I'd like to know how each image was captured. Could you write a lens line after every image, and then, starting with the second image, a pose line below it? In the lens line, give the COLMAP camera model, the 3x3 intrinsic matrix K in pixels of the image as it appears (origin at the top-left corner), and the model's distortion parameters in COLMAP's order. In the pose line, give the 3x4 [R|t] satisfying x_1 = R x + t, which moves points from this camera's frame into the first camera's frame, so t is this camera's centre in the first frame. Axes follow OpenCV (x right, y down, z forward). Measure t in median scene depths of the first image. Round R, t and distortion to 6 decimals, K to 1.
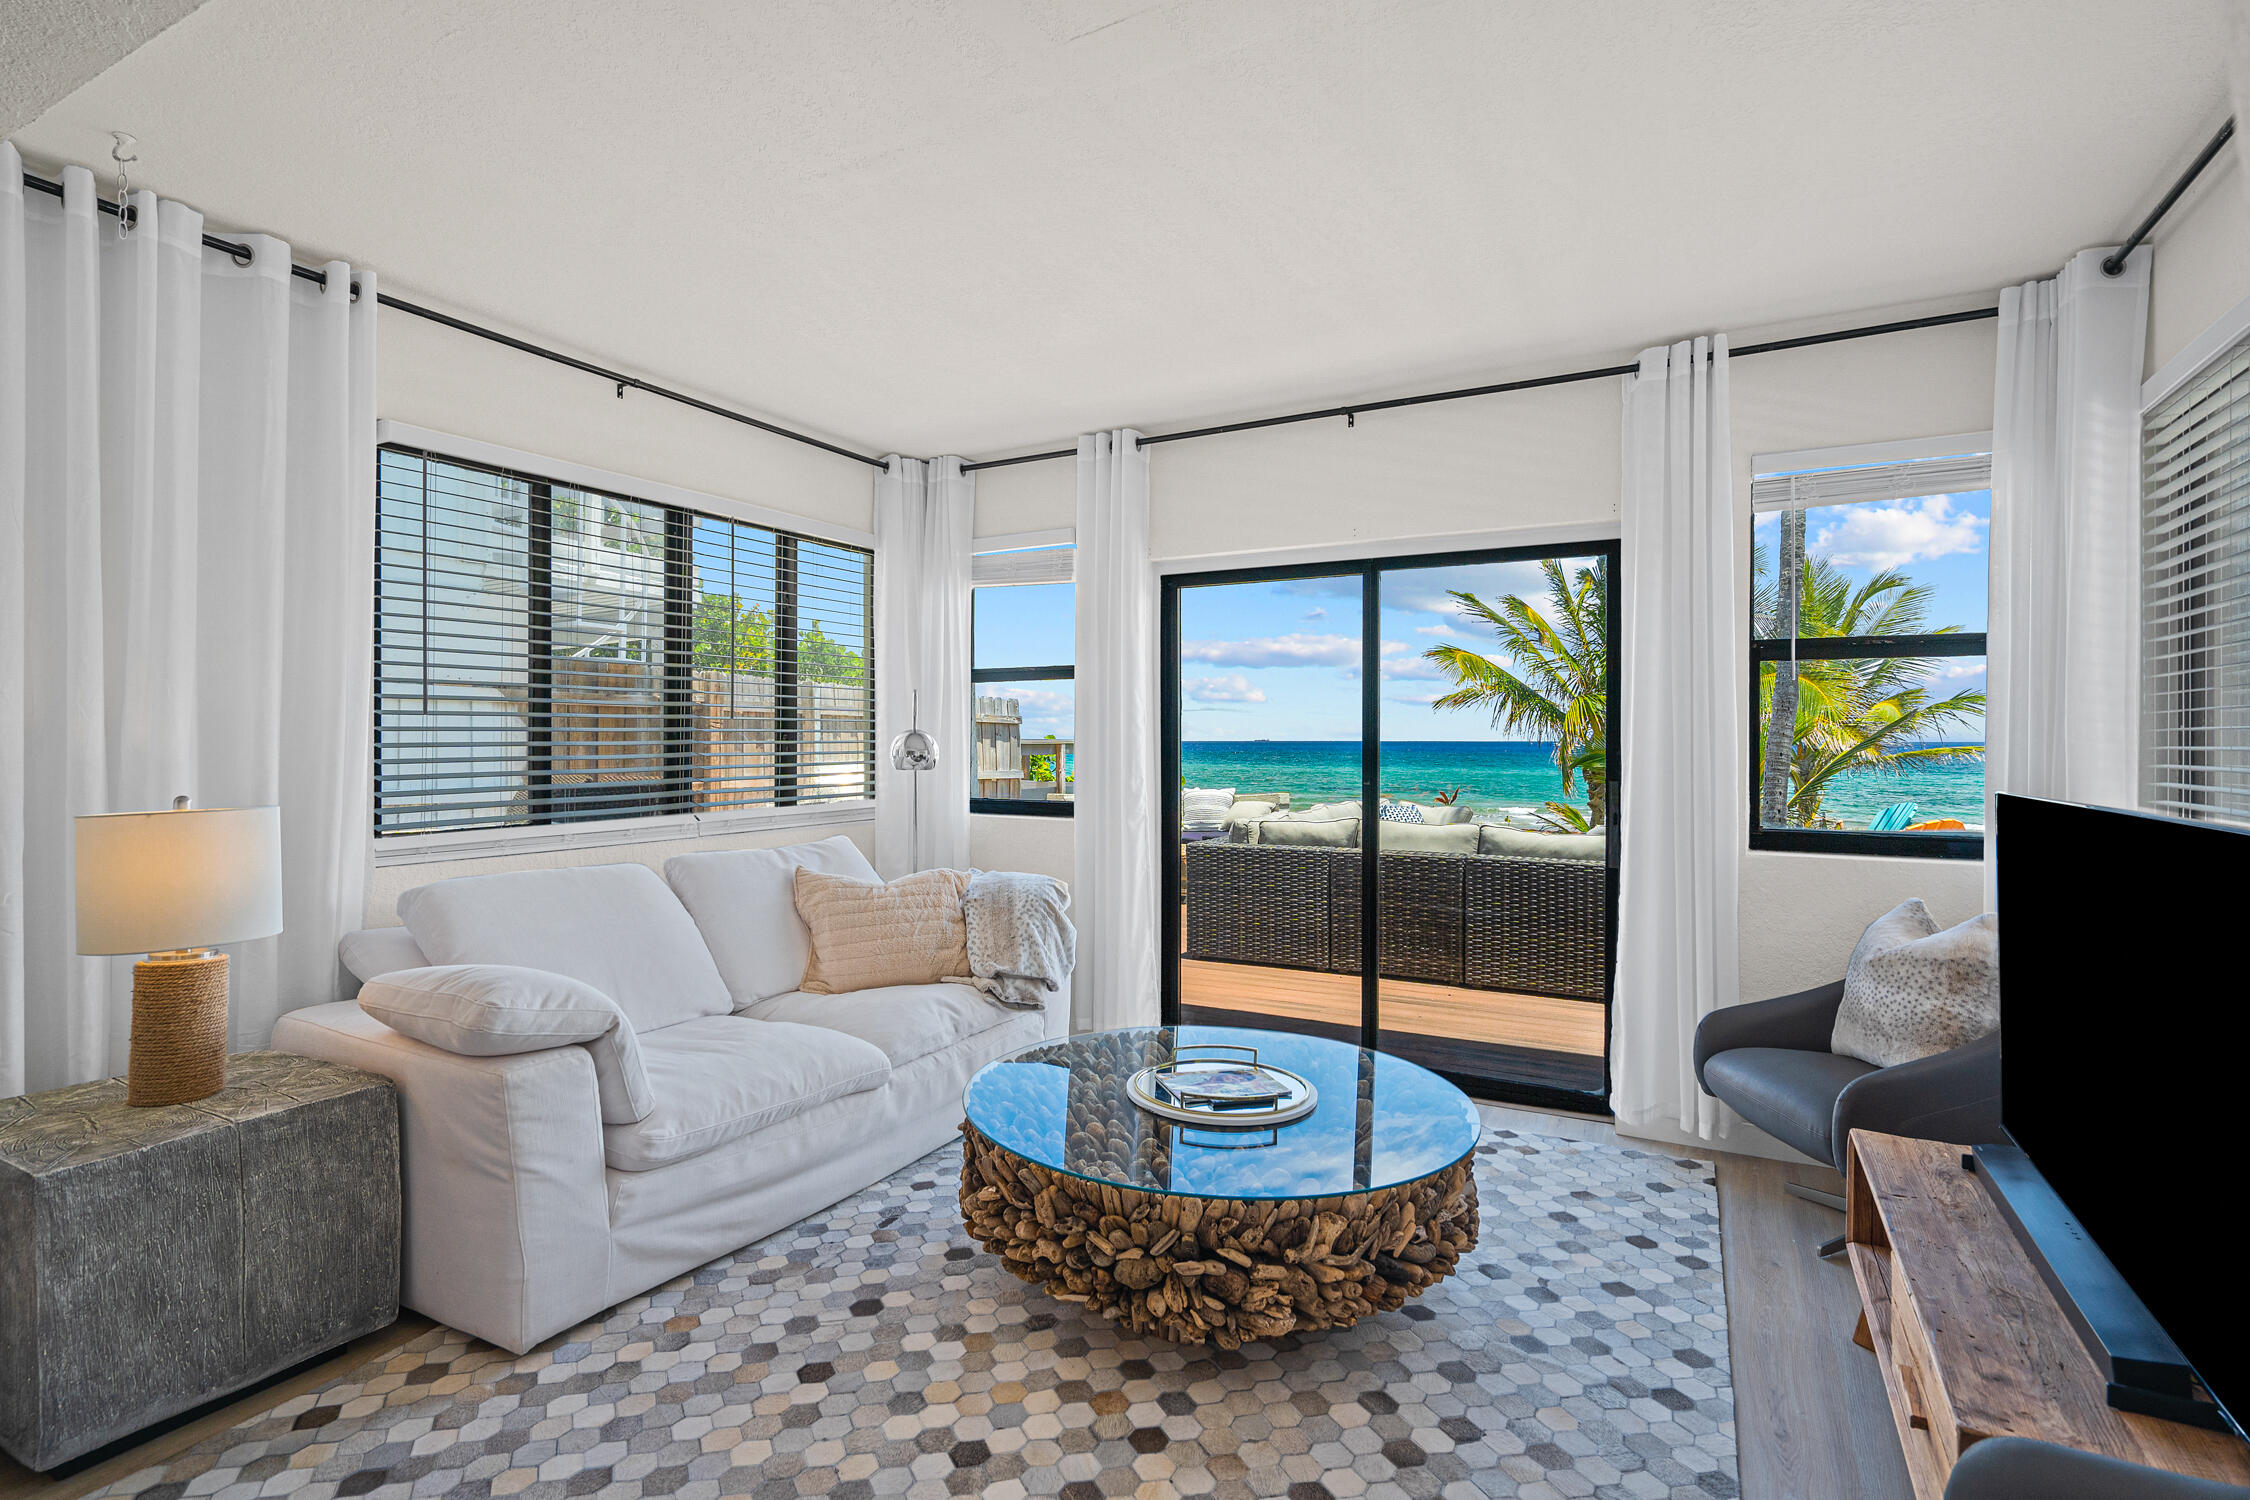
lens RADIAL K [[1086.5, 0, 1120.4], [0, 1086.5, 738.2], [0, 0, 1]] dist [-0.000208, -0.000021]
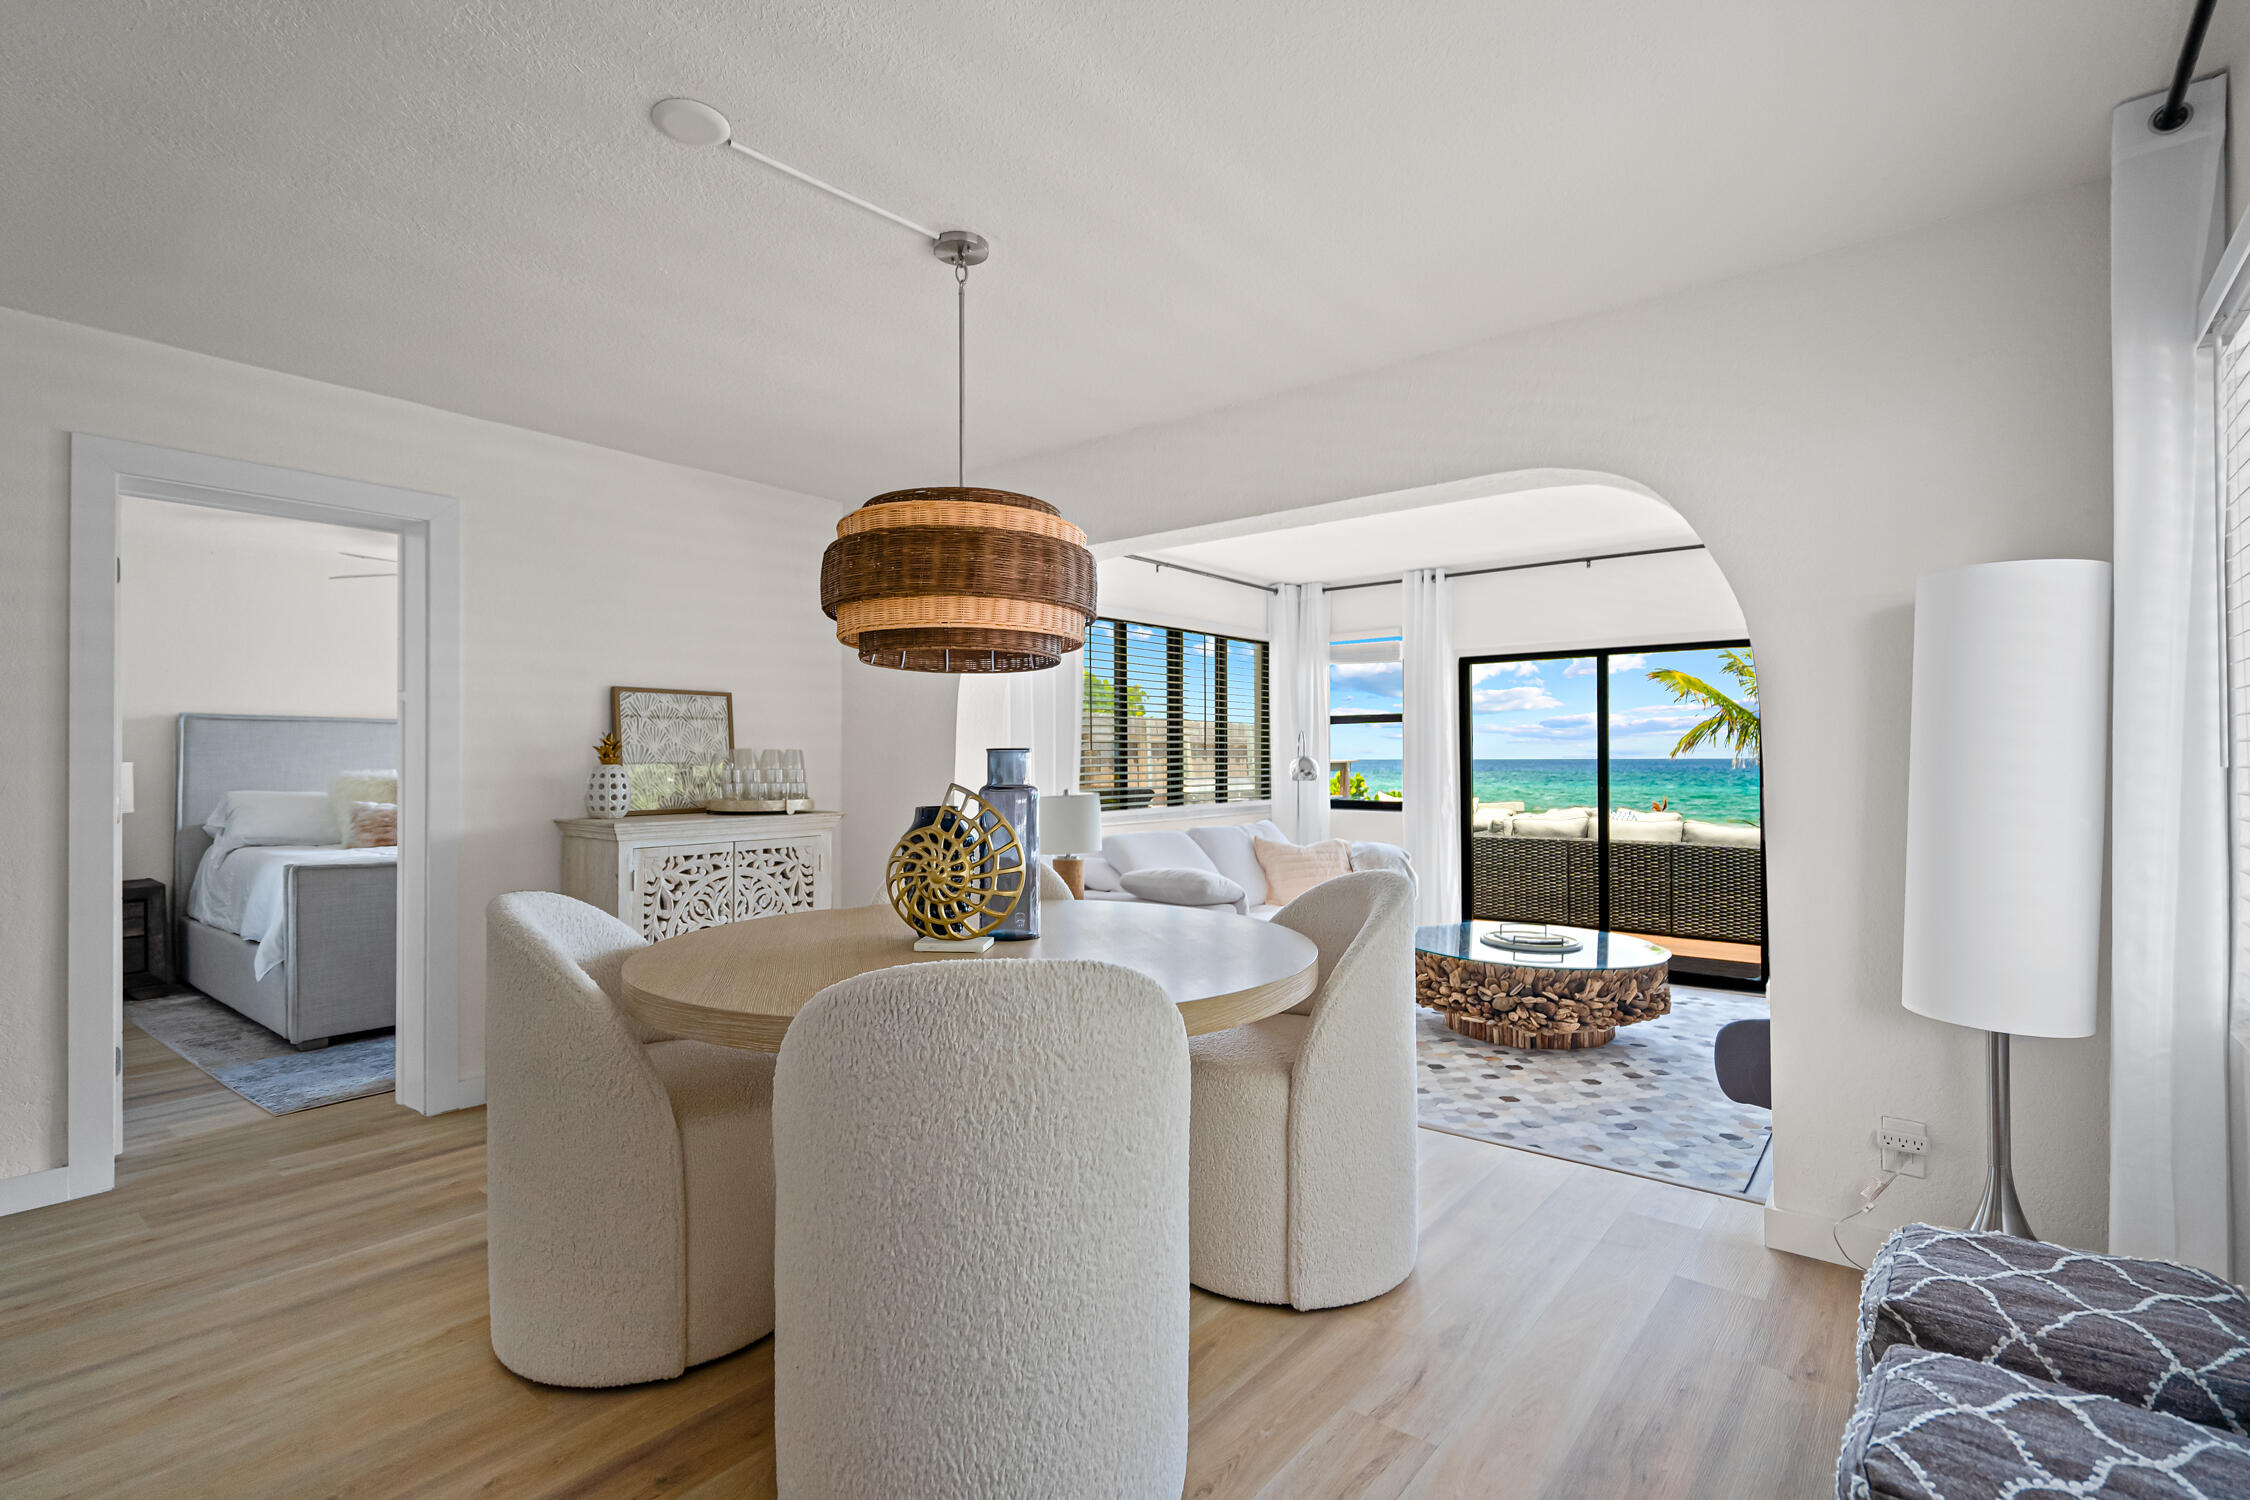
lens RADIAL K [[1058.1, 0, 1125.0], [0, 1058.1, 750.0], [0, 0, 1]] dist [-0.000300, 0.000768]
pose [[0.983785, -0.006371, -0.179240, -0.310605], [0.005014, 0.999955, -0.008022, -0.012099], [0.179283, 0.006993, 0.983773, -1.114154]]
